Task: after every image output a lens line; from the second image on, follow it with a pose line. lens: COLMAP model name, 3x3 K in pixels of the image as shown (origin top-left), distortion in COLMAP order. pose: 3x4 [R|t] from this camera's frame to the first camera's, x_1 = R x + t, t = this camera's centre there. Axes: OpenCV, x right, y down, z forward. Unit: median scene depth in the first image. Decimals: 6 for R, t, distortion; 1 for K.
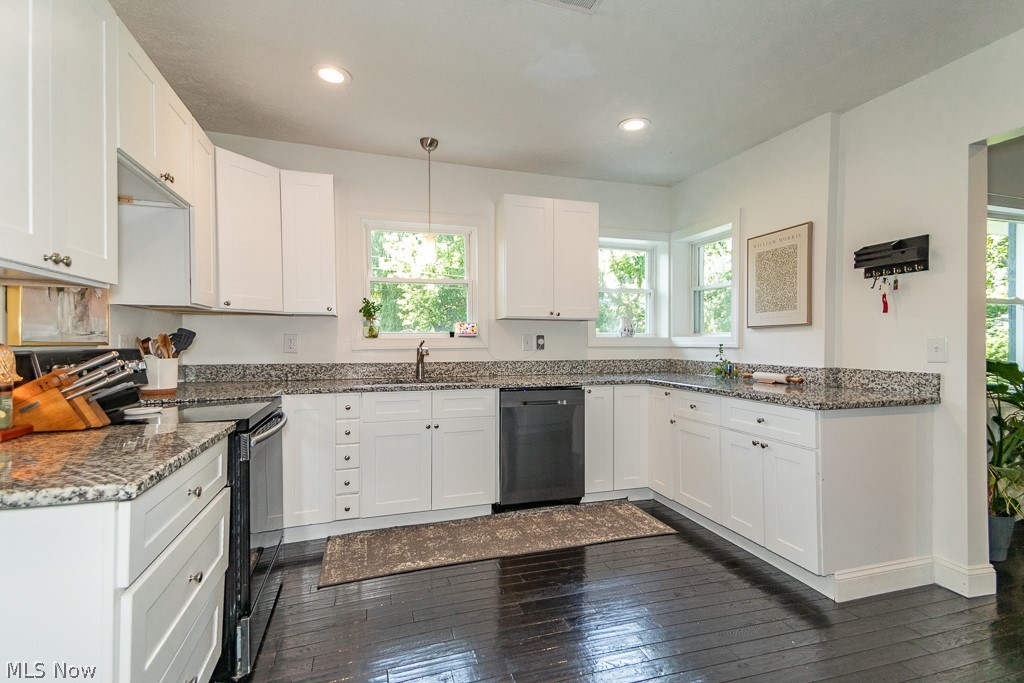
lens RADIAL K [[491.8, 0, 512.0], [0, 491.8, 341.5], [0, 0, 1]] dist [0.087968, -0.000083]
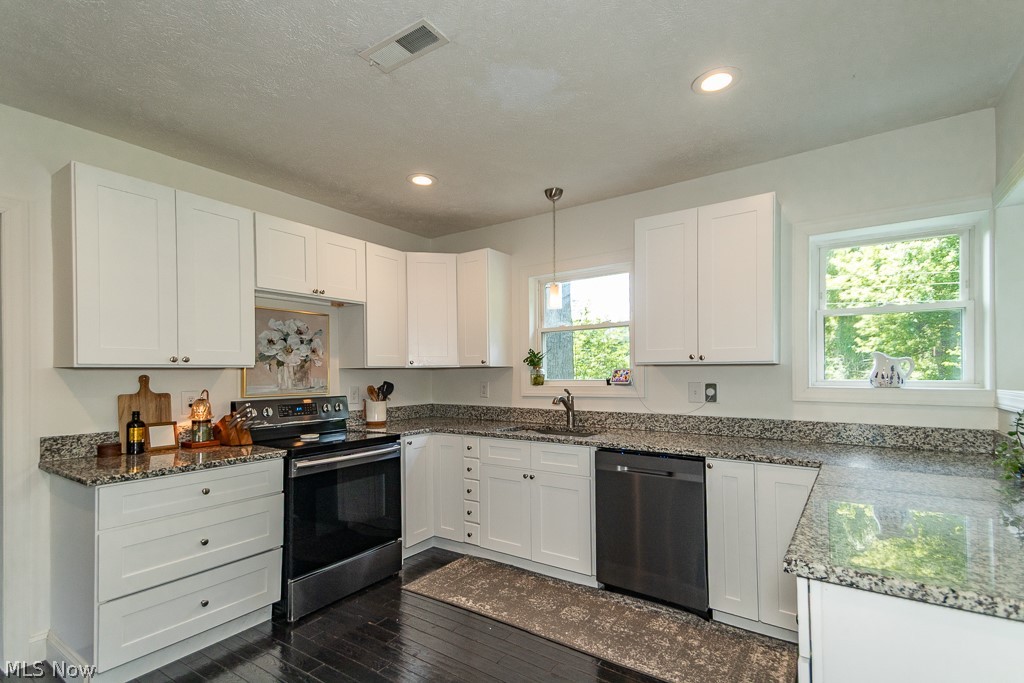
lens RADIAL K [[479.3, 0, 513.5], [0, 479.3, 367.9], [0, 0, 1]] dist [0.077394, -0.000164]
pose [[0.611861, -0.013129, -0.790856, 0.539266], [0.008111, 0.999914, -0.010324, -0.036652], [0.790924, -0.000098, 0.611915, 0.334160]]
